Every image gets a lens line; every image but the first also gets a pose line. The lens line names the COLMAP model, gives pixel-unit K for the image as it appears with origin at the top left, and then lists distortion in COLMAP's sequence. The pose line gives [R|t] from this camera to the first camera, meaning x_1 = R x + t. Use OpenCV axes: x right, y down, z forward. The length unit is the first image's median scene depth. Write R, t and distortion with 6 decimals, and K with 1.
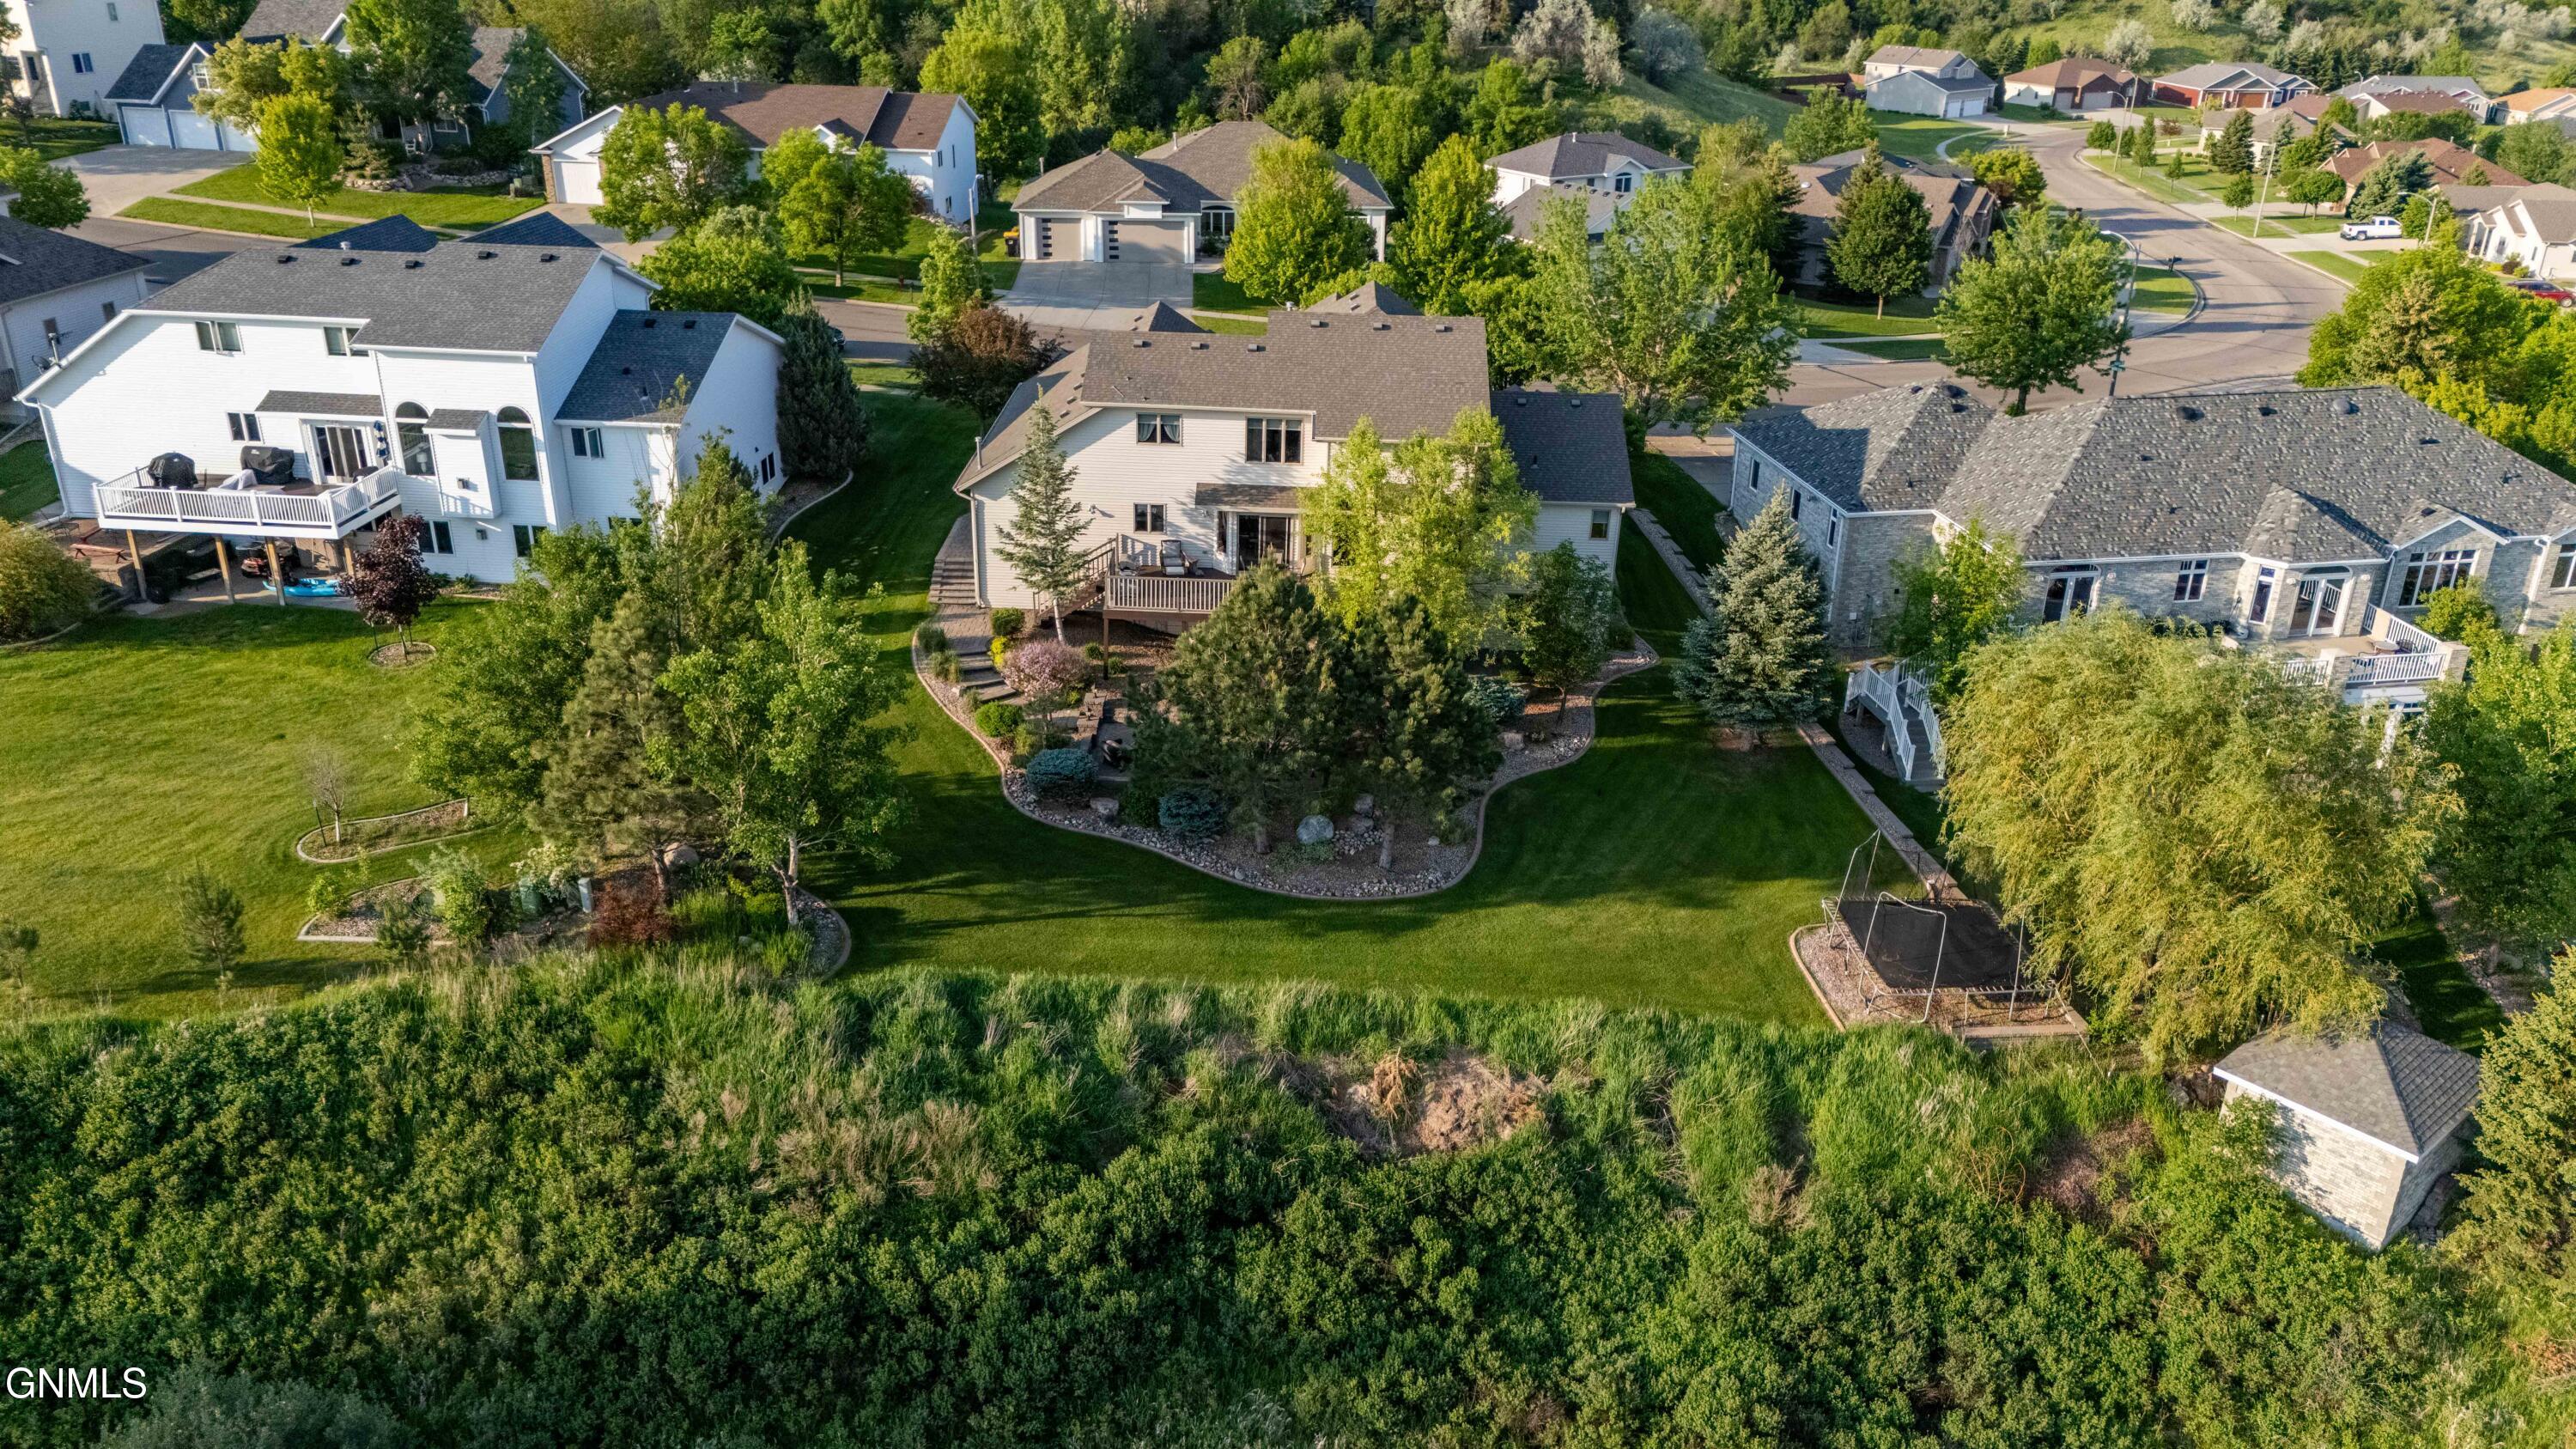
lens RADIAL K [[1883.9, 0, 1270.3], [0, 1883.9, 725.3], [0, 0, 1]] dist [0.074599, -0.069990]
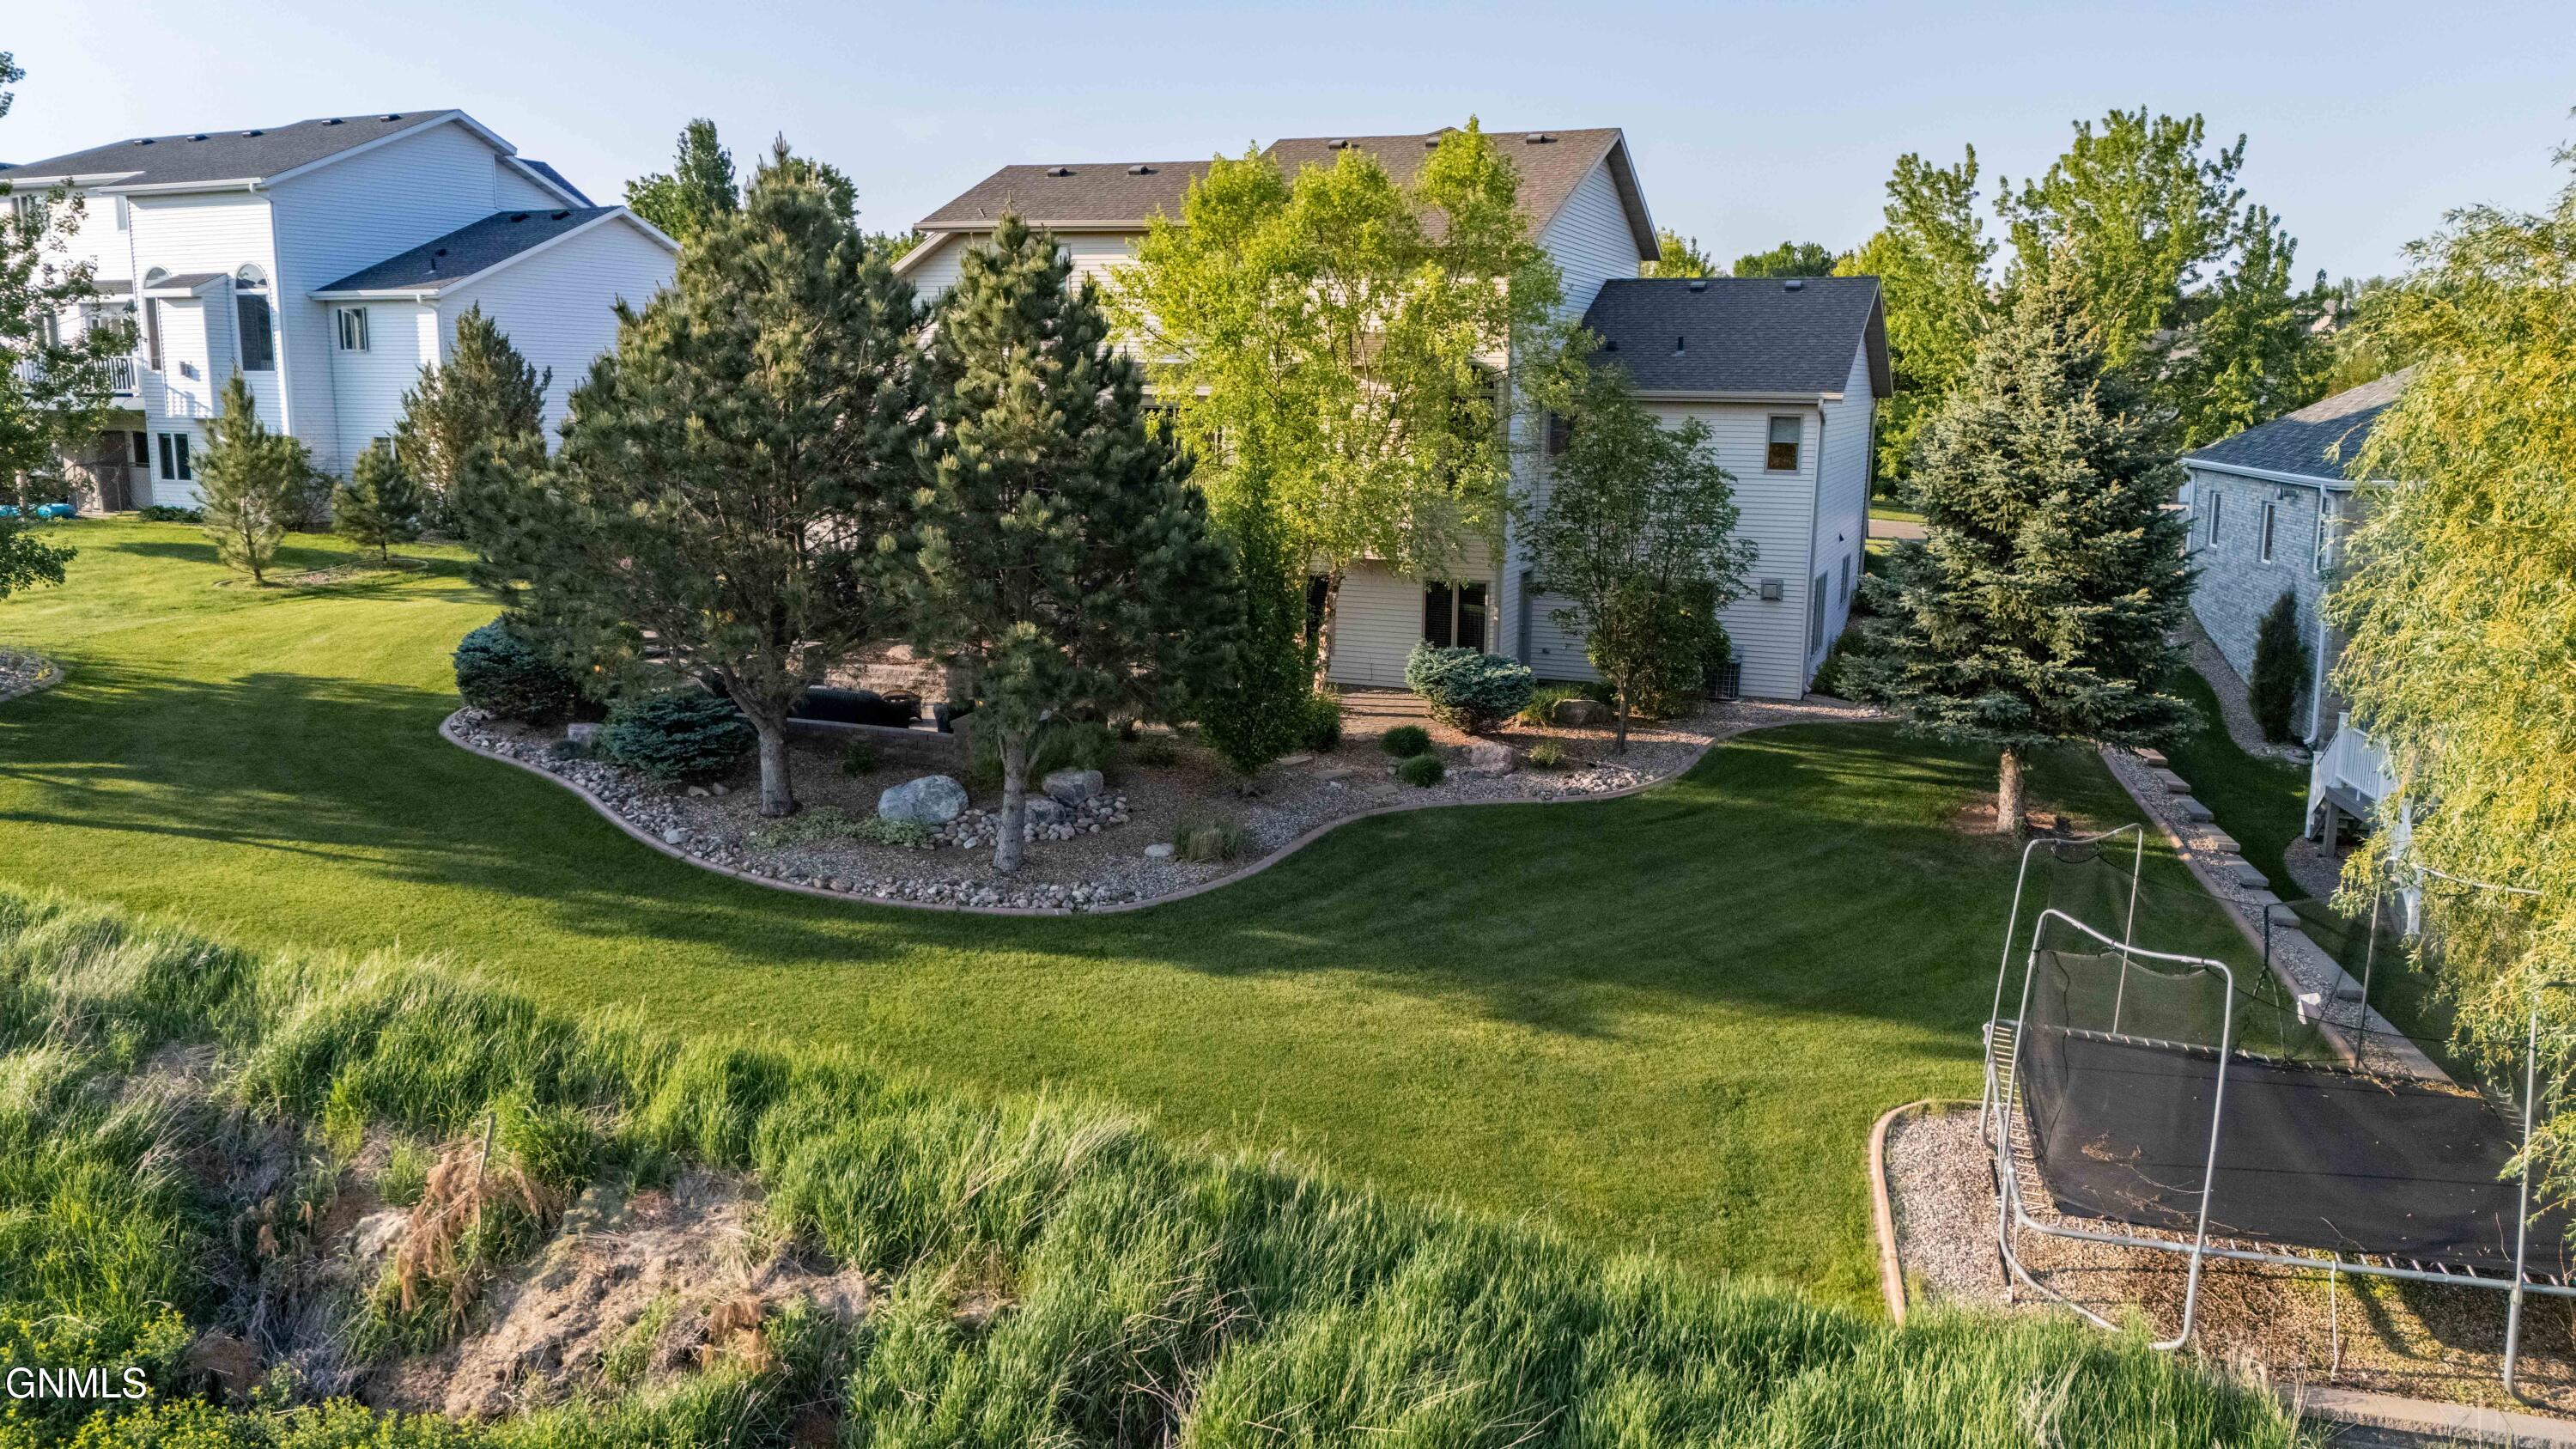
lens RADIAL K [[1883.9, 0, 1270.3], [0, 1883.9, 725.3], [0, 0, 1]] dist [0.074599, -0.069990]
pose [[0.937892, 0.053583, -0.342766, 0.232310], [-0.134510, 0.966881, -0.216905, 0.110612], [0.319791, 0.249539, 0.914037, 0.487962]]
